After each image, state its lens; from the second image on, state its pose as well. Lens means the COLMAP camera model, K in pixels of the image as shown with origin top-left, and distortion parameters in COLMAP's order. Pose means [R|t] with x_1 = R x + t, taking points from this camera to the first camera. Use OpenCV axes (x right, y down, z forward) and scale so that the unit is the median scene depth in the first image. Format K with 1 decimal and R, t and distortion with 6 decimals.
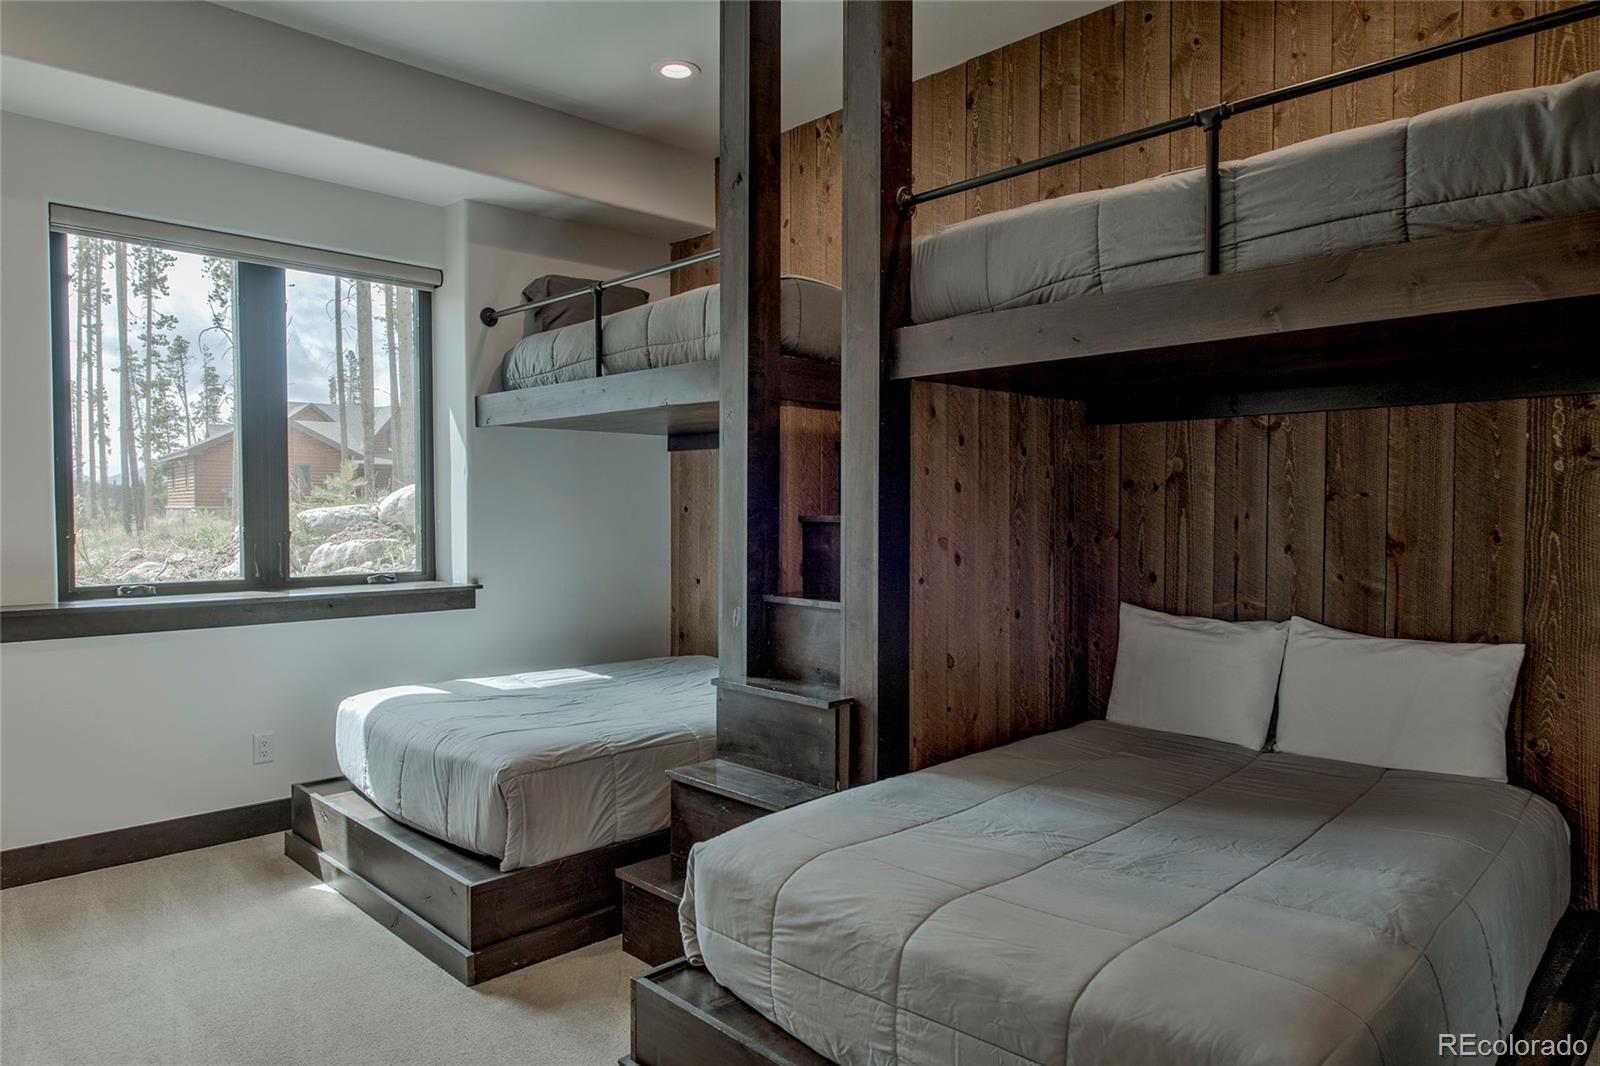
lens RADIAL K [[1010.7, 0, 789.7], [0, 1010.7, 530.2], [0, 0, 1]] dist [0.001505, 0.000372]
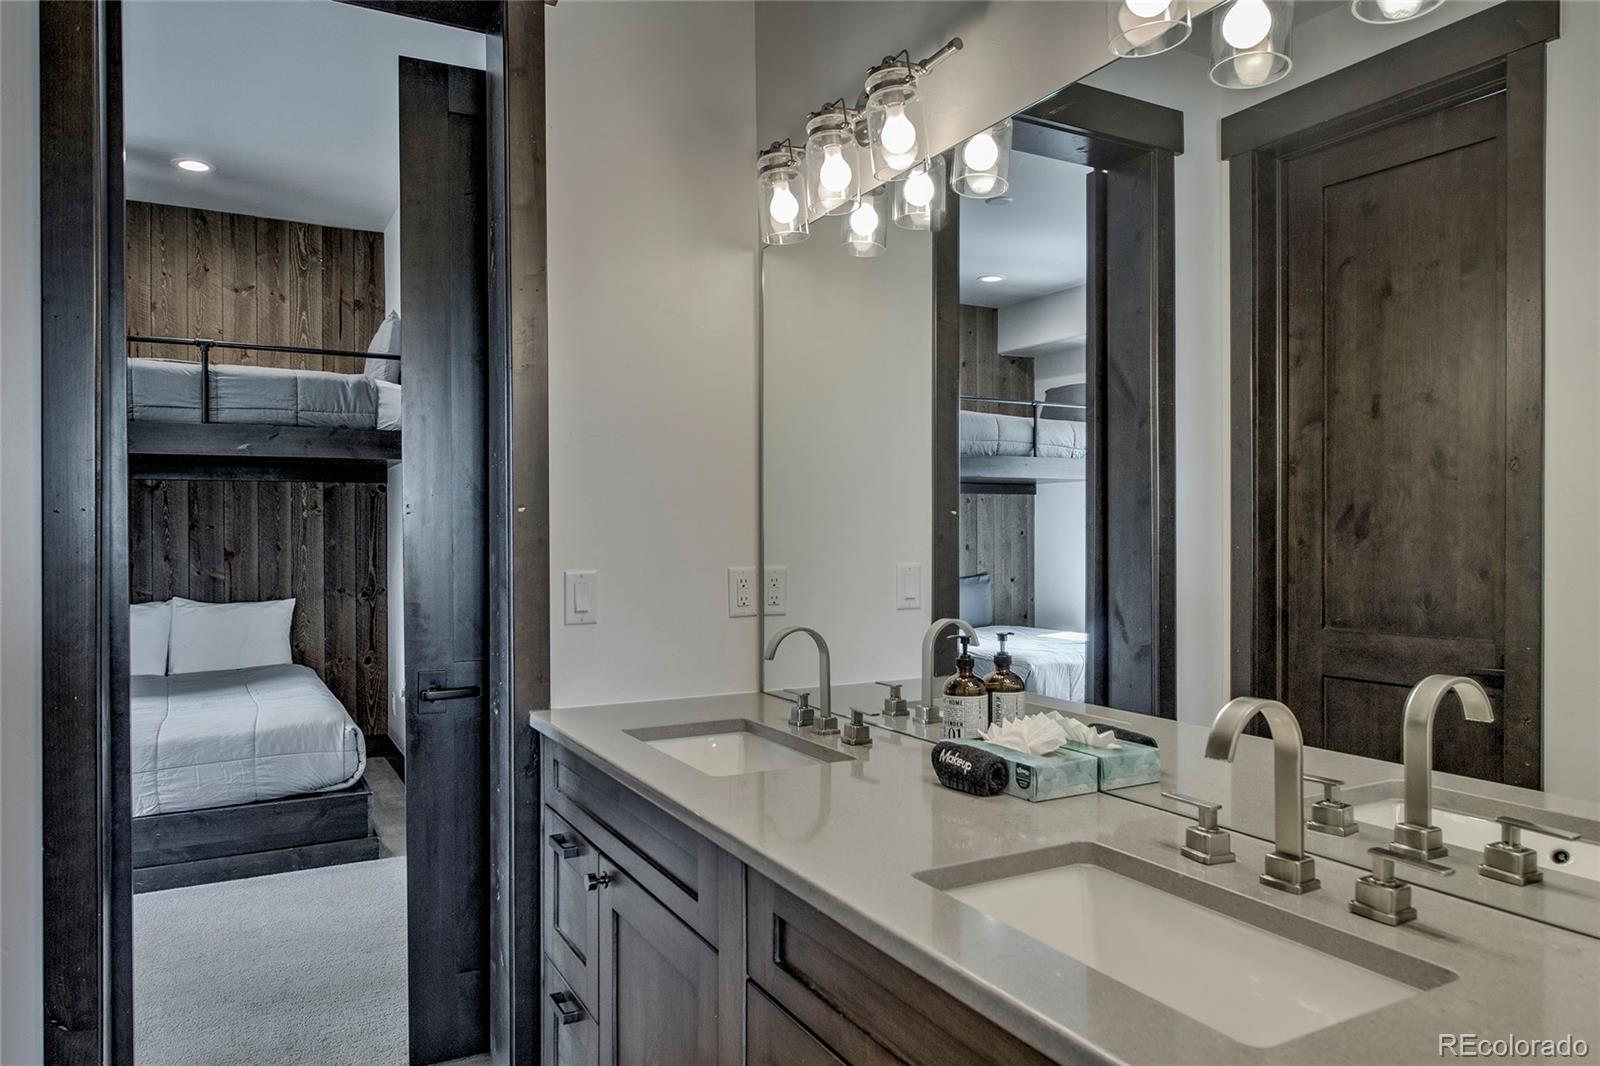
lens RADIAL K [[1061.9, 0, 799.0], [0, 1061.9, 533.7], [0, 0, 1]] dist [-0.005683, -0.000641]
pose [[0.271851, -0.007089, 0.962313, -1.106181], [0.023915, 0.999714, 0.000609, 0.001279], [-0.962042, 0.022848, 0.271943, -0.611471]]
